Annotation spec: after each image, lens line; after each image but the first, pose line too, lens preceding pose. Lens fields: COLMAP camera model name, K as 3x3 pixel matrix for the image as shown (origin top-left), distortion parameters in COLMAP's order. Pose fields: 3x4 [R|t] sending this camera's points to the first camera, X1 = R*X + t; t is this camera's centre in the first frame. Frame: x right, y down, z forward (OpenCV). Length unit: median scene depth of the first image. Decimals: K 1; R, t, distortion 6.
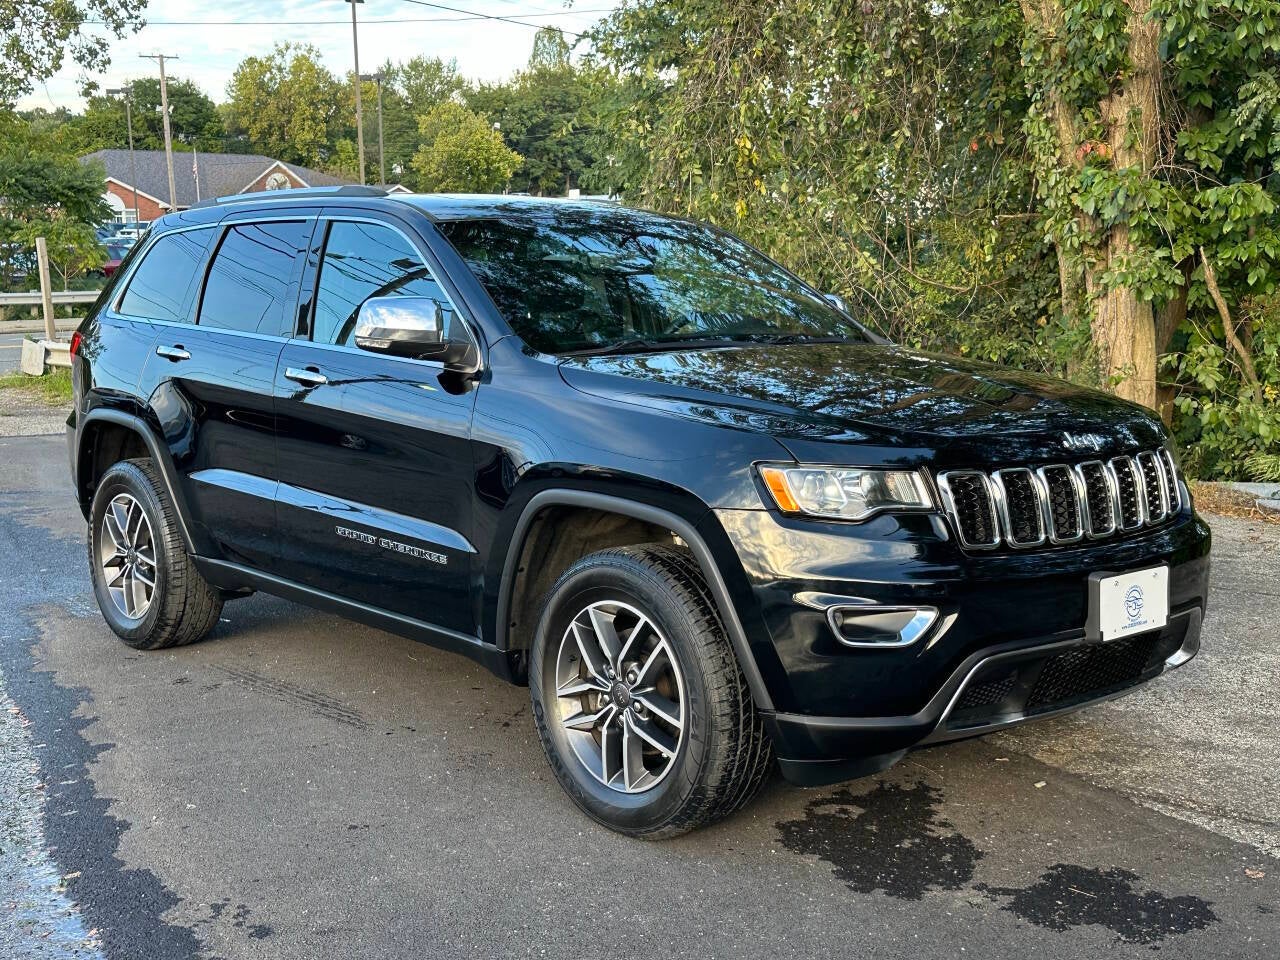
lens RADIAL K [[1642.4, 0, 647.5], [0, 1642.4, 492.6], [0, 0, 1]] dist [0.238376, -0.610181]
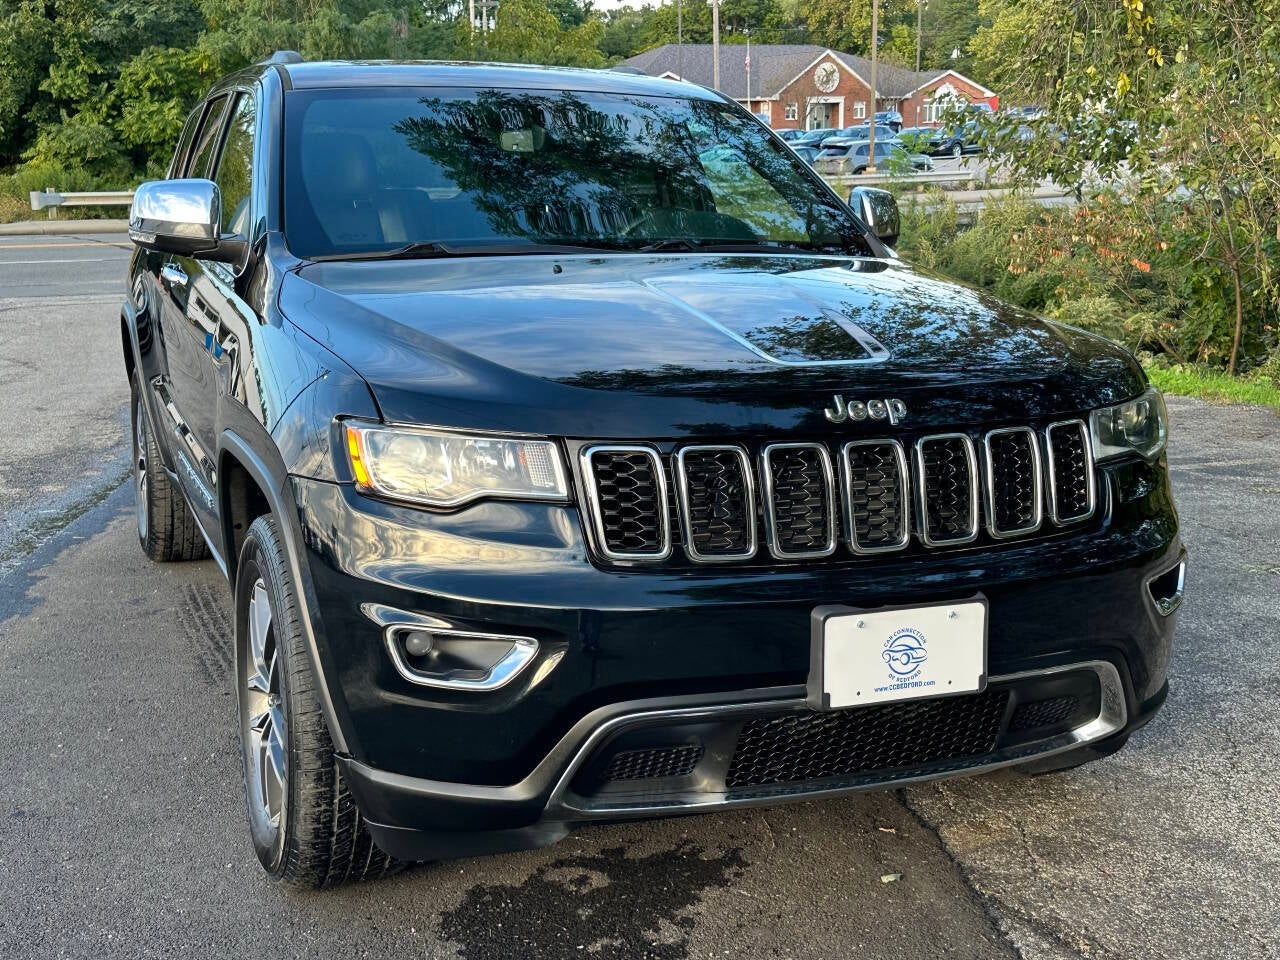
lens RADIAL K [[1632.2, 0, 609.8], [0, 1632.2, 486.1], [0, 0, 1]] dist [0.263862, -0.684435]
pose [[0.935166, 0.073551, -0.346490, 0.126004], [-0.052458, 0.996175, 0.069879, -0.013088], [0.350304, -0.047172, 0.935447, 0.104362]]
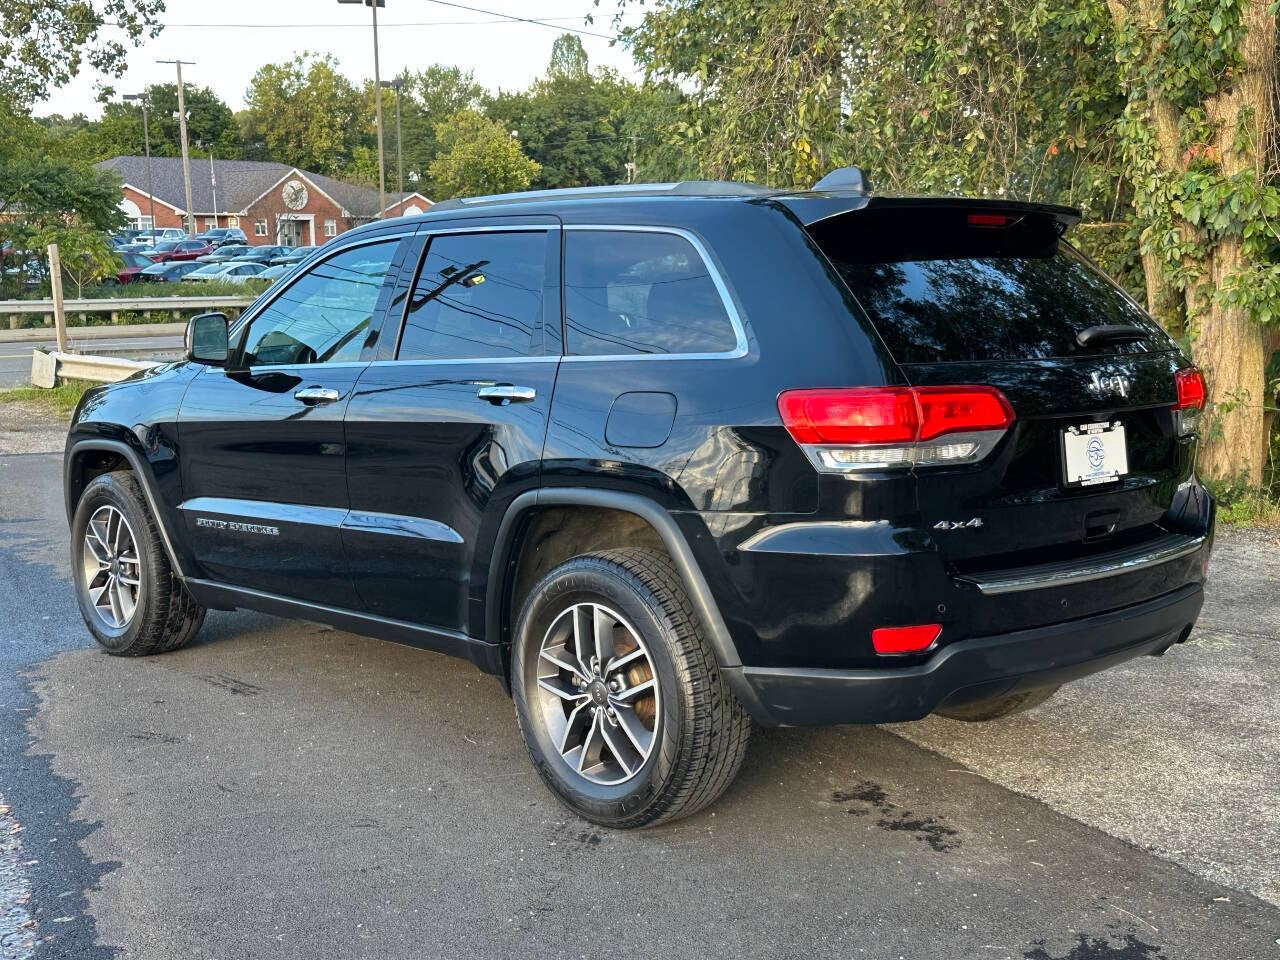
lens RADIAL K [[1643.5, 0, 640.0], [0, 1643.5, 480.0], [0, 0, 1]] dist [0.248032, -0.614478]
pose [[0.999915, 0.006101, -0.011543, -0.021863], [-0.006246, 0.999901, -0.012573, -0.011340], [0.011465, 0.012644, 0.999854, 0.069837]]
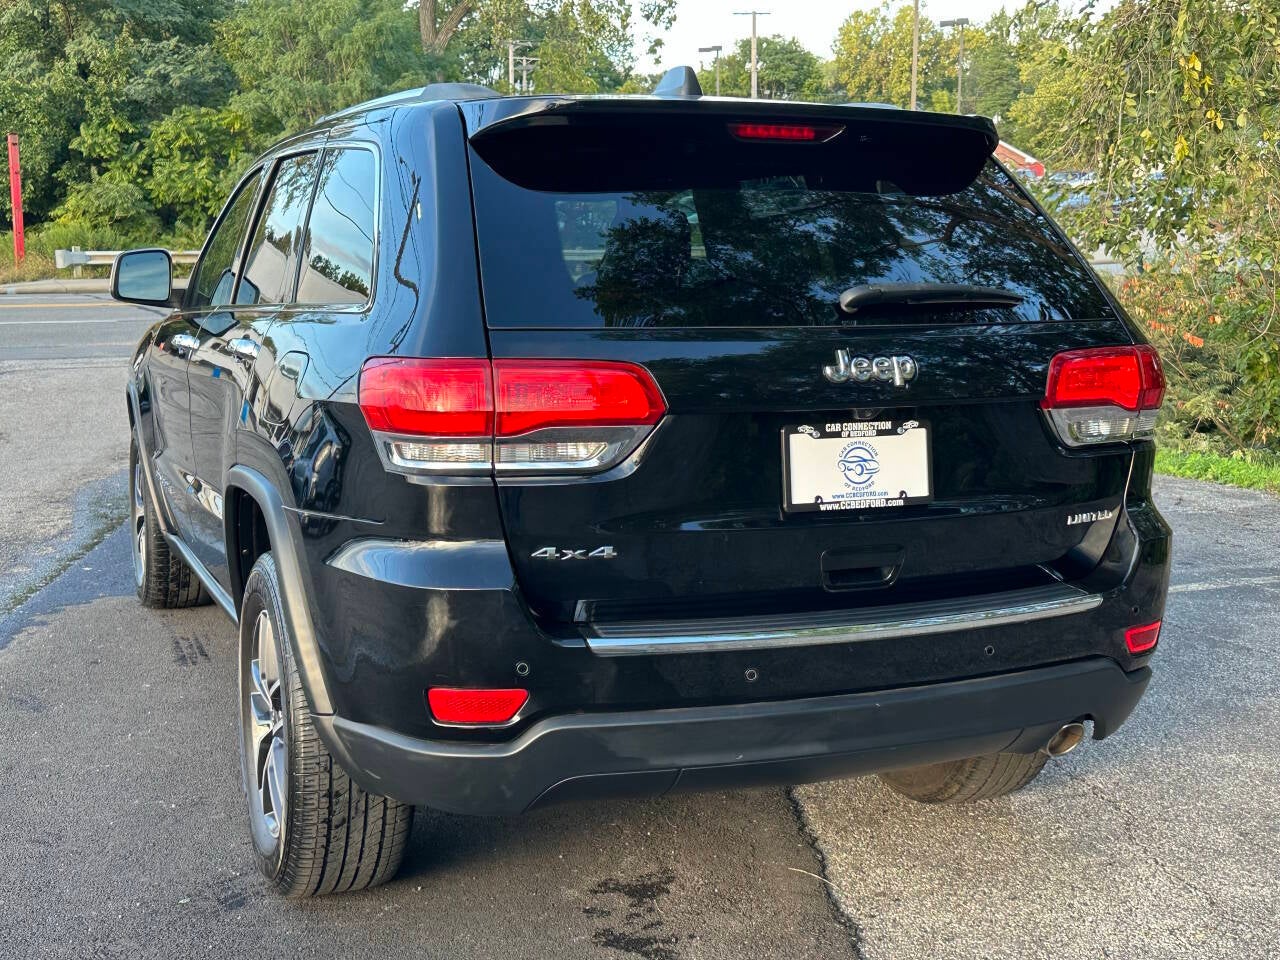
lens RADIAL K [[1632.2, 0, 609.8], [0, 1632.2, 486.1], [0, 0, 1]] dist [0.263862, -0.684435]
pose [[0.926241, 0.072812, -0.369832, 0.114283], [-0.064287, 0.997305, 0.035341, -0.023999], [0.371409, -0.008959, 0.928426, 0.173693]]
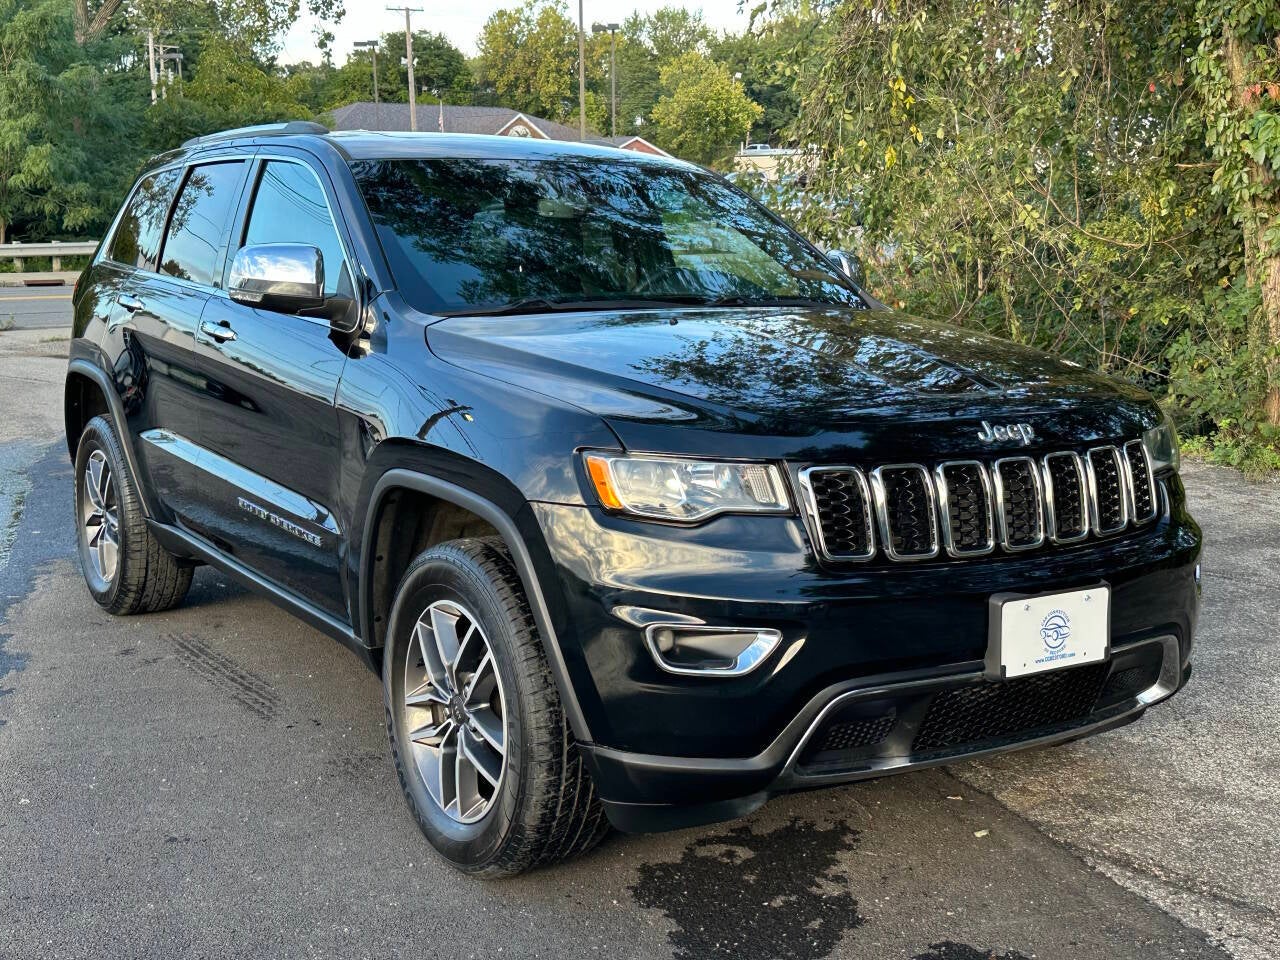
lens RADIAL K [[1642.4, 0, 647.5], [0, 1642.4, 492.6], [0, 0, 1]] dist [0.238376, -0.610181]
pose [[0.988763, 0.034695, -0.145406, 0.065076], [-0.030677, 0.999085, 0.029789, -0.006394], [0.146307, -0.024993, 0.988923, 0.050028]]
